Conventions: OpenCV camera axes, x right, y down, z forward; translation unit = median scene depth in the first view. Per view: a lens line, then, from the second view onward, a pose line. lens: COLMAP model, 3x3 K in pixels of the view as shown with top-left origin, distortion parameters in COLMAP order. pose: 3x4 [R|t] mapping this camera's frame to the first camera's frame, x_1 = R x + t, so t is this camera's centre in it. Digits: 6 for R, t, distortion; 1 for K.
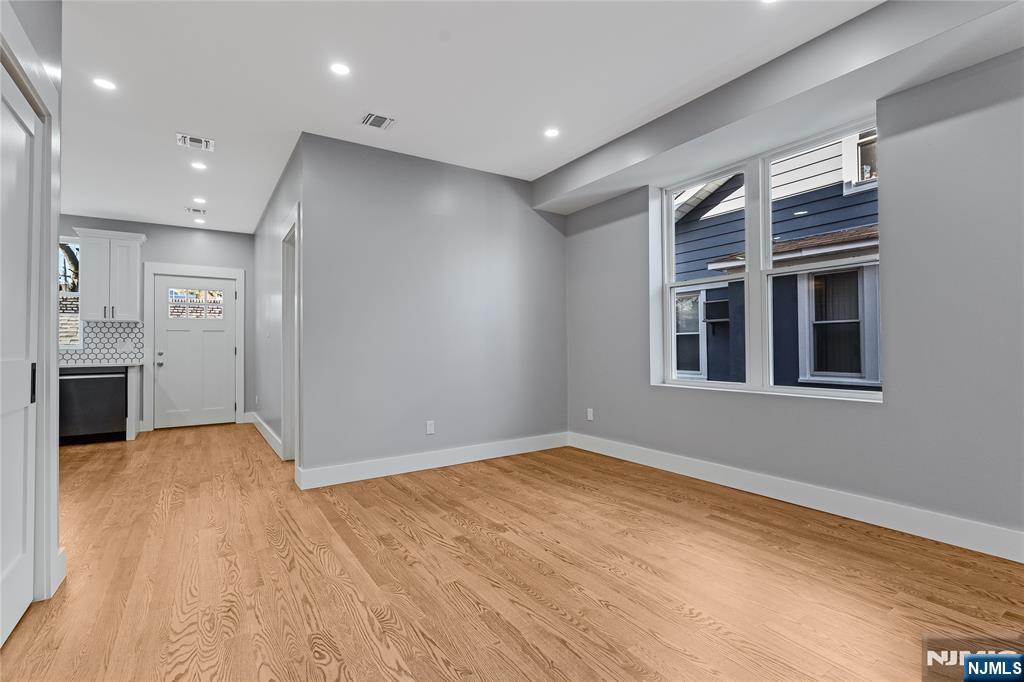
lens RADIAL K [[471.4, 0, 516.5], [0, 471.4, 344.4], [0, 0, 1]] dist [-0.002137, -0.002629]
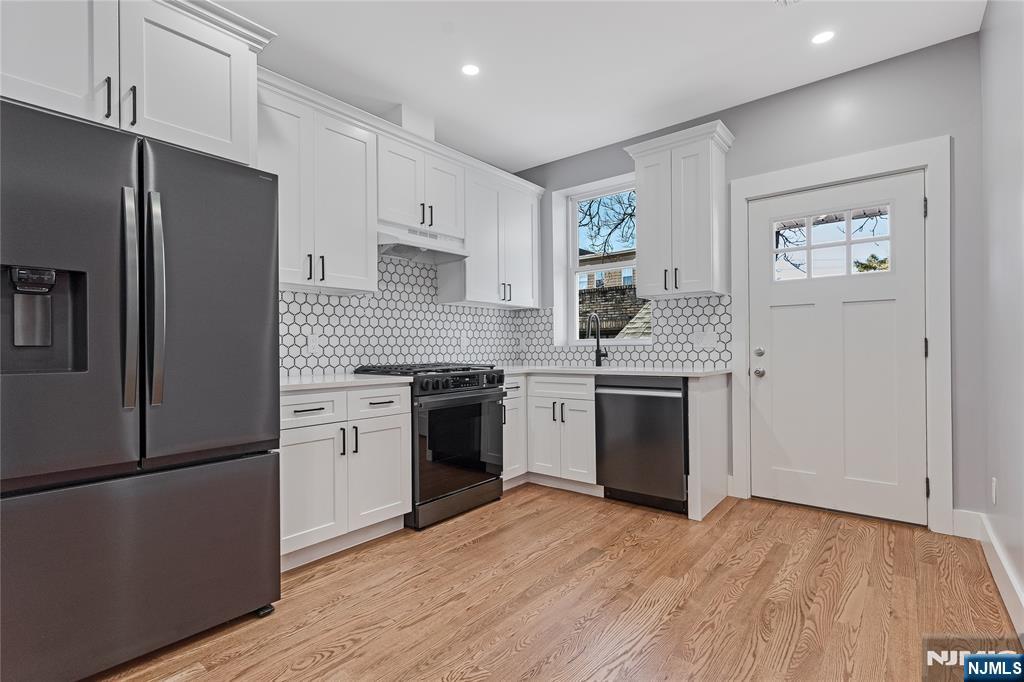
lens RADIAL K [[471.4, 0, 514.3], [0, 471.4, 346.0], [0, 0, 1]] dist [-0.002137, -0.002629]
pose [[0.299496, -0.000560, -0.954097, -0.327287], [0.010156, 0.999945, 0.002601, 0.007902], [0.954044, -0.010469, 0.299485, 0.557416]]
